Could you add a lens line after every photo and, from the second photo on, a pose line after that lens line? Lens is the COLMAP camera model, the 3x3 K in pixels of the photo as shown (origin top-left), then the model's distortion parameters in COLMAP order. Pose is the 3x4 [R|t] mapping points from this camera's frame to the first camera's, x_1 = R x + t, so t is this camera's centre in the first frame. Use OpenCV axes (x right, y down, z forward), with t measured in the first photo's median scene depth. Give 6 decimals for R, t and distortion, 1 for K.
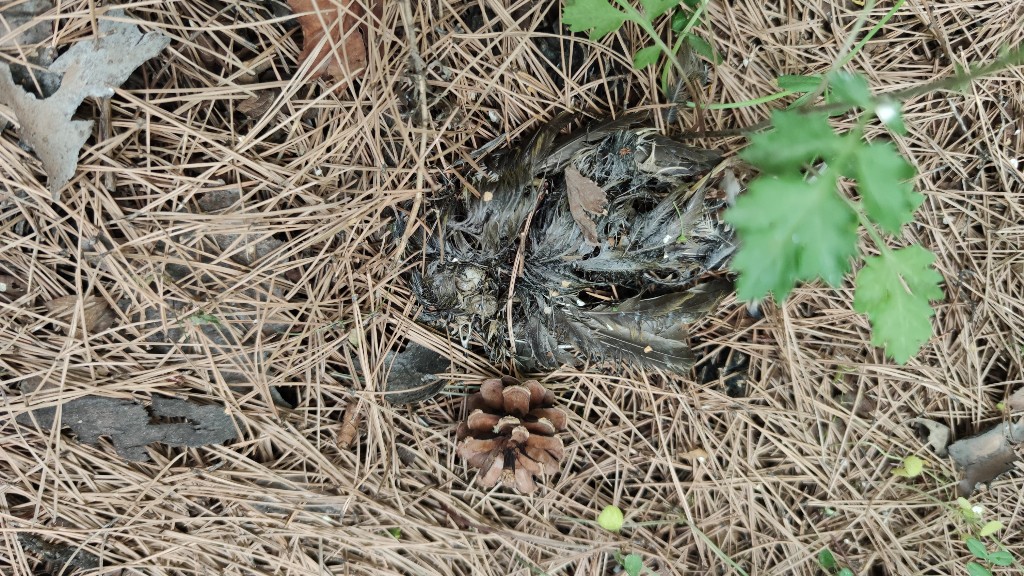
lens RADIAL K [[710.4, 0, 512.0], [0, 710.4, 288.0], [0, 0, 1]] dist [0.076684, -0.148970]
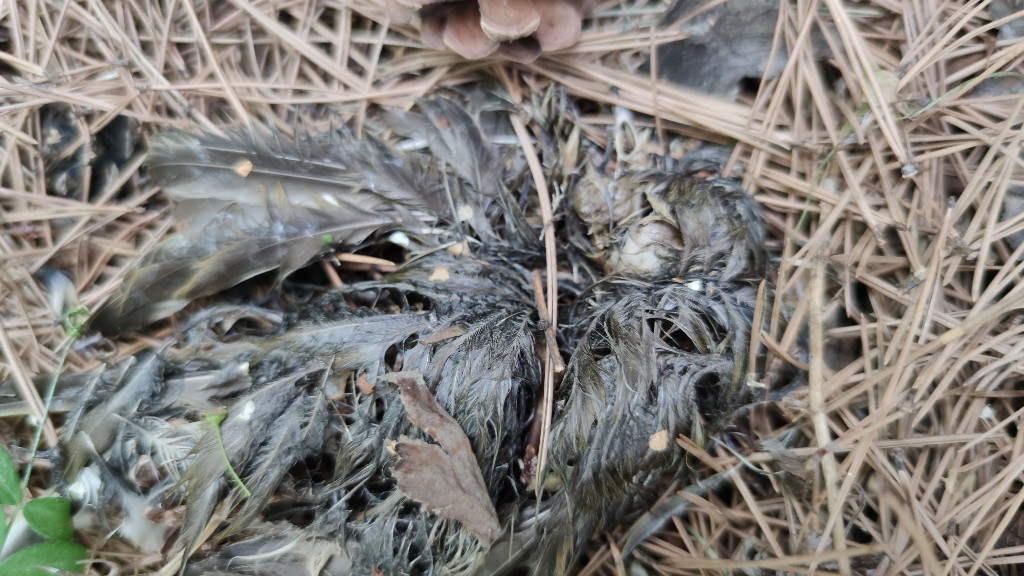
lens RADIAL K [[898.2, 0, 512.0], [0, 898.2, 288.0], [0, 0, 1]] dist [-0.073042, 0.000314]
pose [[-0.982538, 0.177469, -0.055894, 0.061439], [-0.172865, -0.981805, -0.078594, 0.023017], [-0.068825, -0.067560, 0.995339, 0.386732]]
